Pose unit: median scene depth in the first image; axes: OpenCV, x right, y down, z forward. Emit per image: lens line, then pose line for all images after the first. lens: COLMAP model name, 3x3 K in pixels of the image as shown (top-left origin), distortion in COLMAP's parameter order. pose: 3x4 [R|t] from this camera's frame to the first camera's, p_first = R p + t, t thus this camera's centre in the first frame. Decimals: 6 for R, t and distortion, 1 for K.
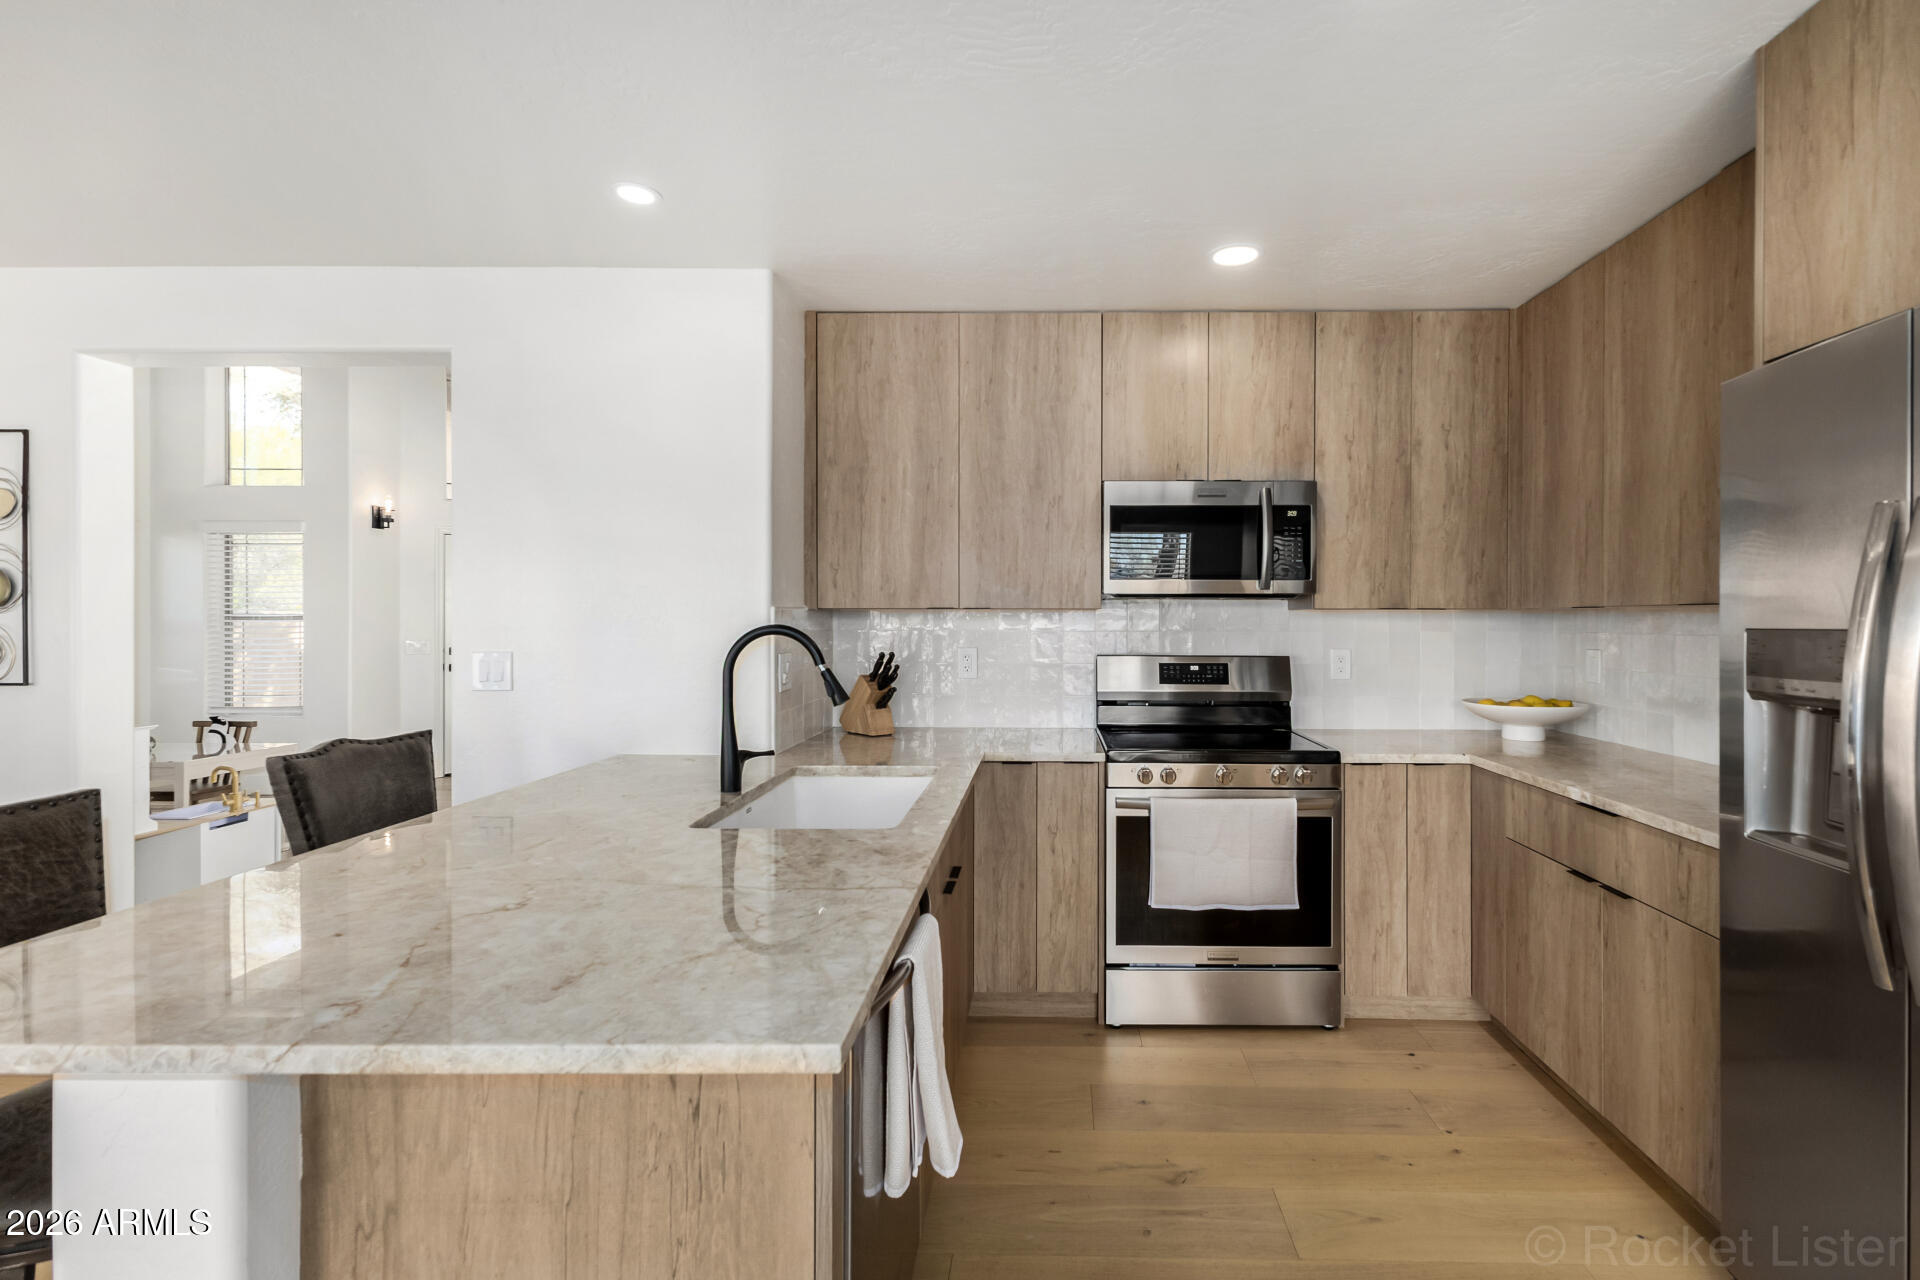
lens RADIAL K [[845.1, 0, 1004.9], [0, 845.1, 624.6], [0, 0, 1]] dist [0.014272, -0.003373]
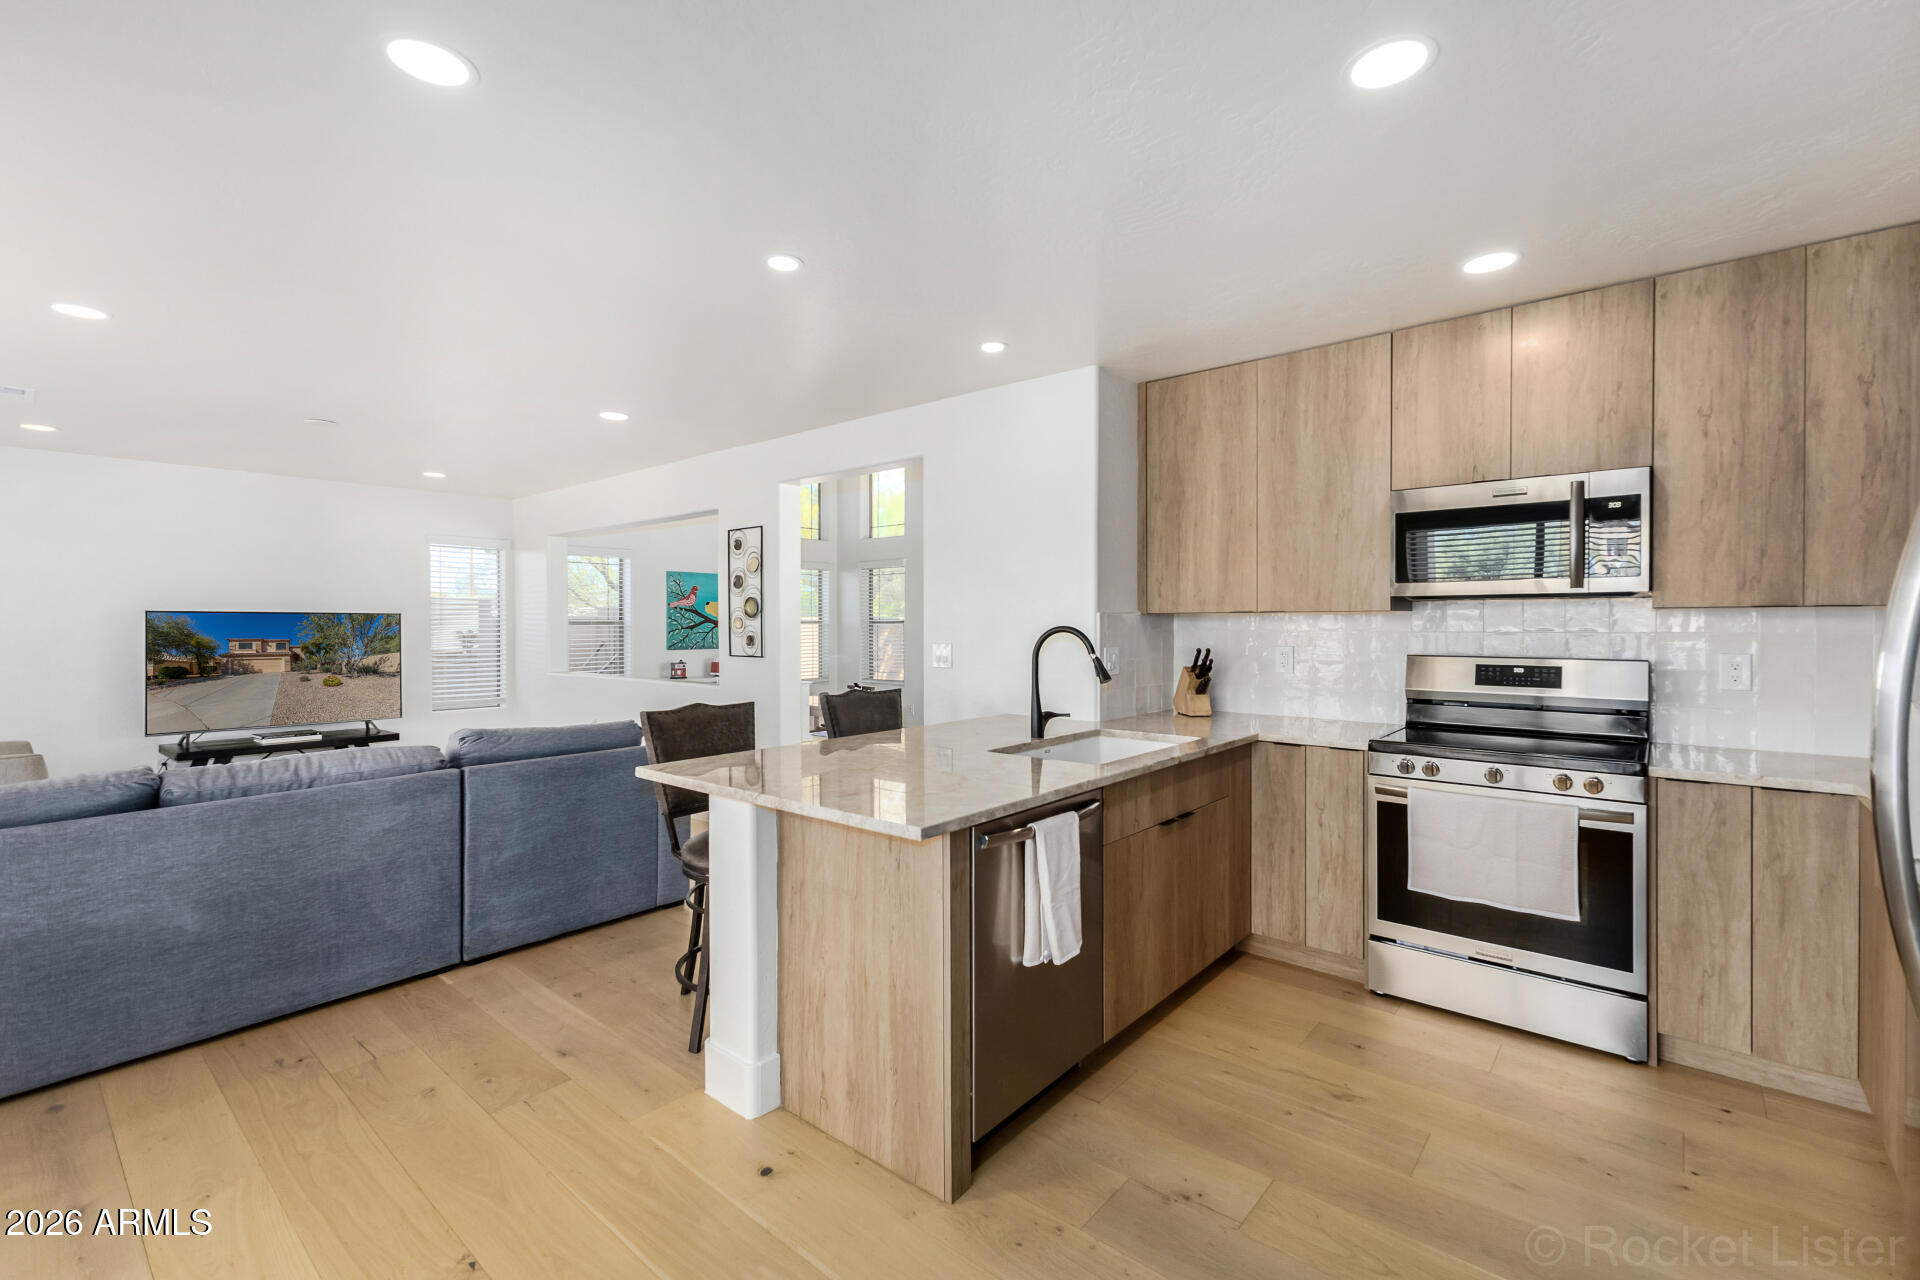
lens RADIAL K [[845.1, 0, 961.4], [0, 845.1, 631.7], [0, 0, 1]] dist [0.014272, -0.003373]
pose [[0.769682, 0.003246, -0.638419, 0.408599], [0.001279, 0.999977, 0.006626, -0.000114], [0.638426, -0.005917, 0.769660, -0.180050]]
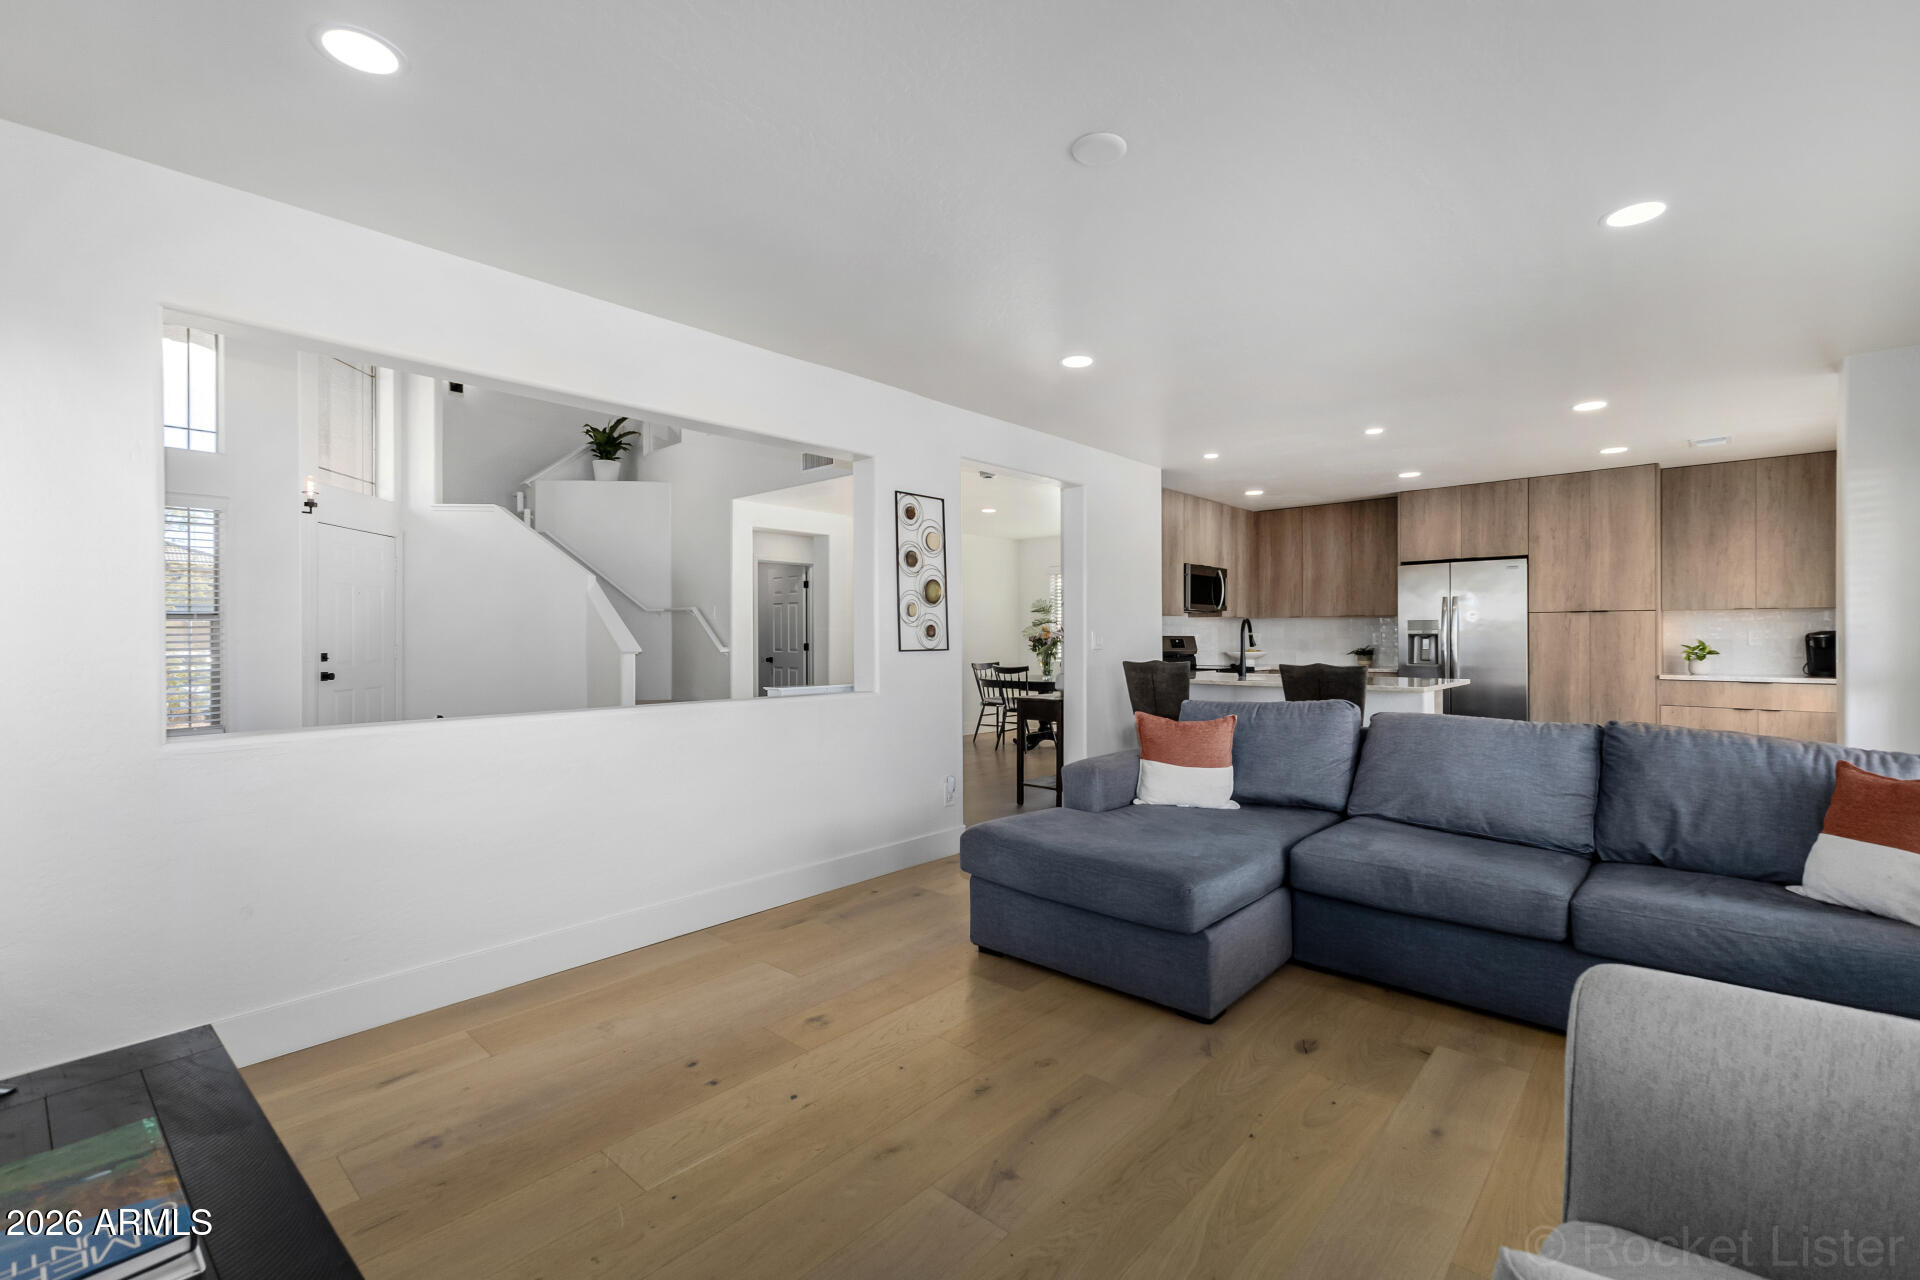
lens RADIAL K [[845.1, 0, 961.7], [0, 845.1, 635.1], [0, 0, 1]] dist [0.014272, -0.003373]
pose [[0.651915, -0.002614, 0.758287, -2.287649], [0.007403, 0.999968, -0.002918, 0.043176], [-0.758256, 0.007516, 0.651914, -0.101102]]
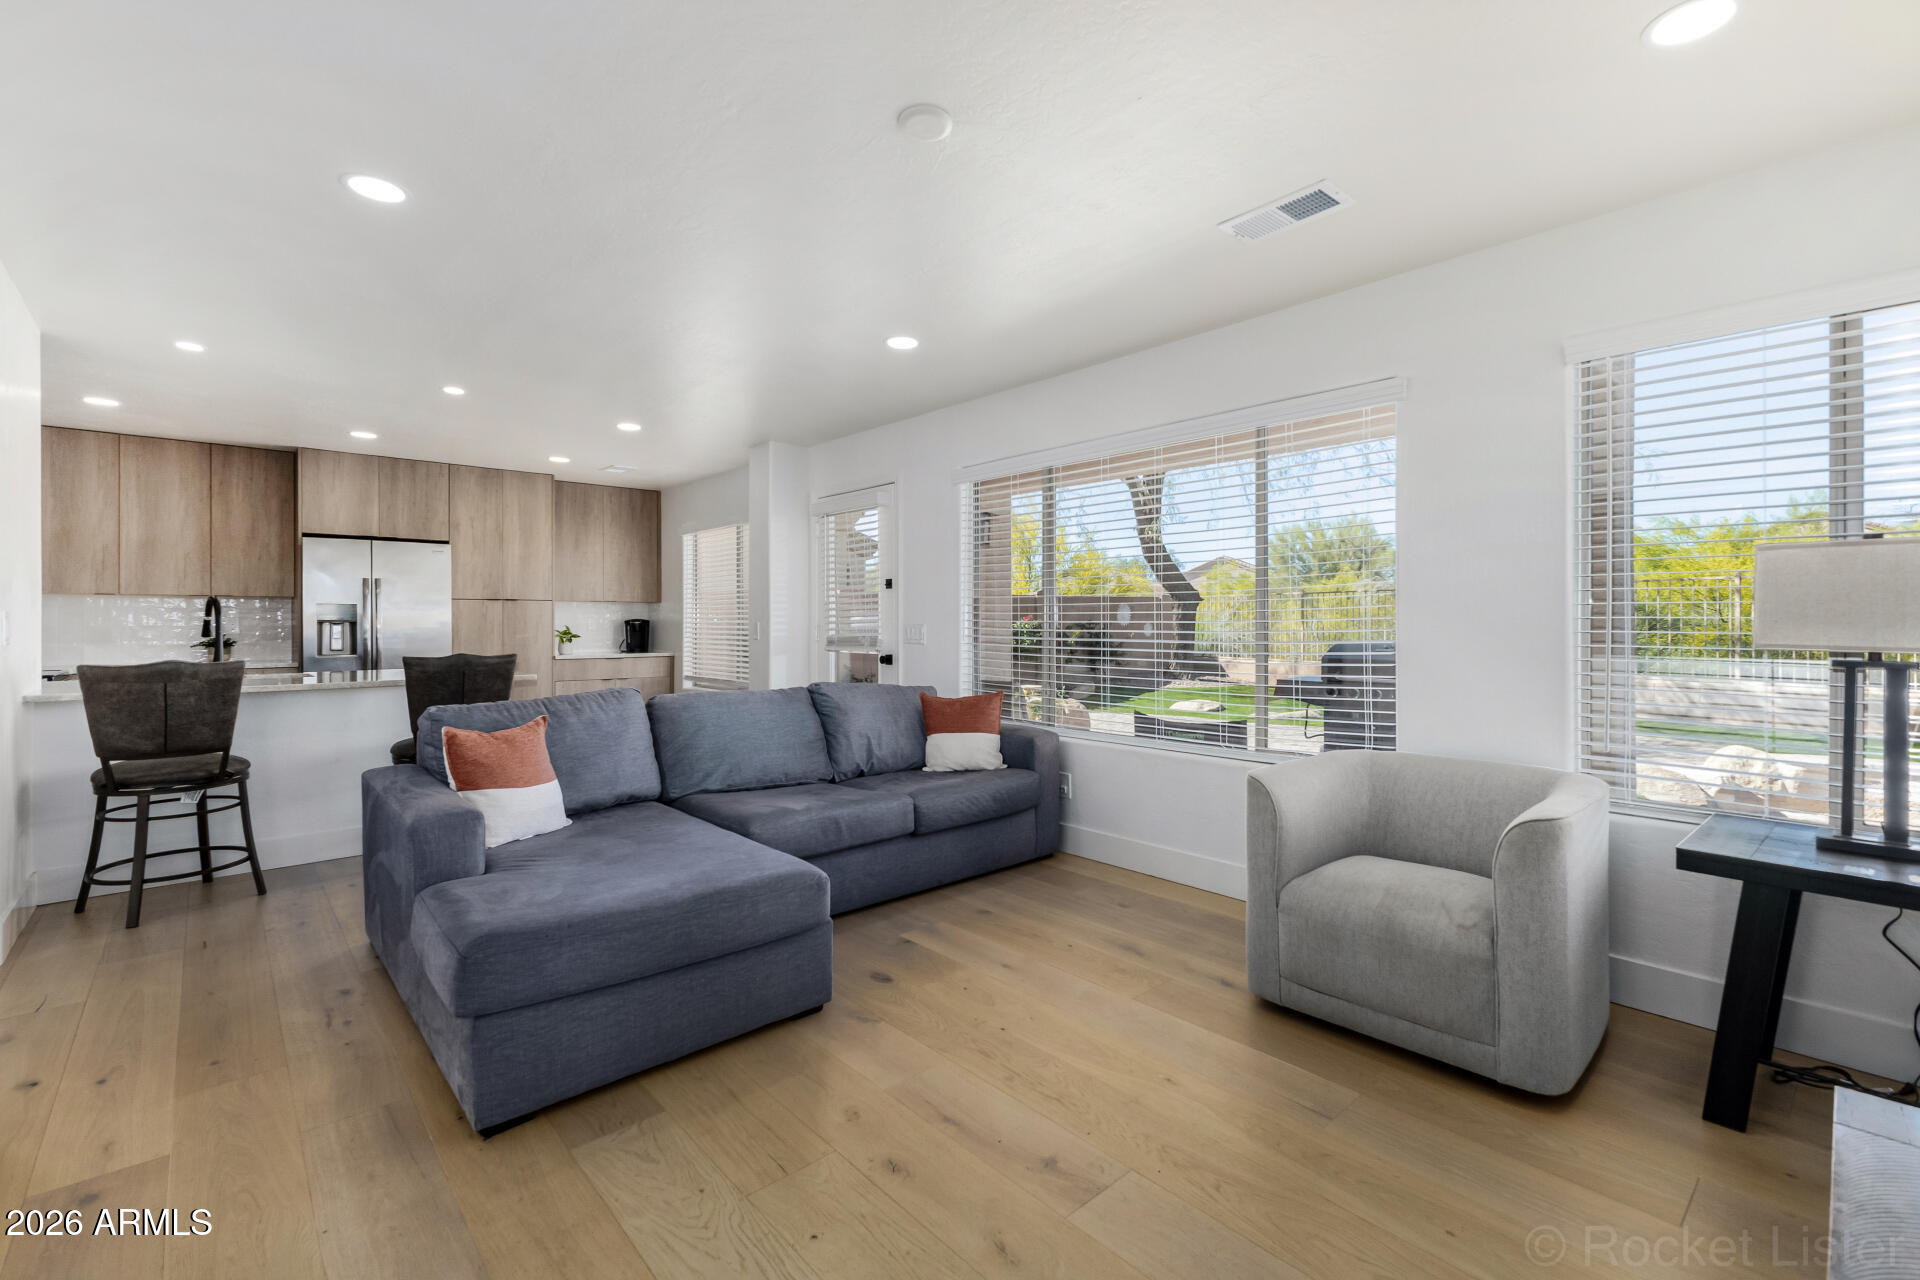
lens RADIAL K [[845.1, 0, 969.1], [0, 845.1, 625.3], [0, 0, 1]] dist [0.014272, -0.003373]
pose [[-0.700223, -0.007507, 0.713884, -2.183765], [0.000361, 0.999941, 0.010869, 0.034600], [-0.713924, 0.007869, -0.700179, 0.865643]]
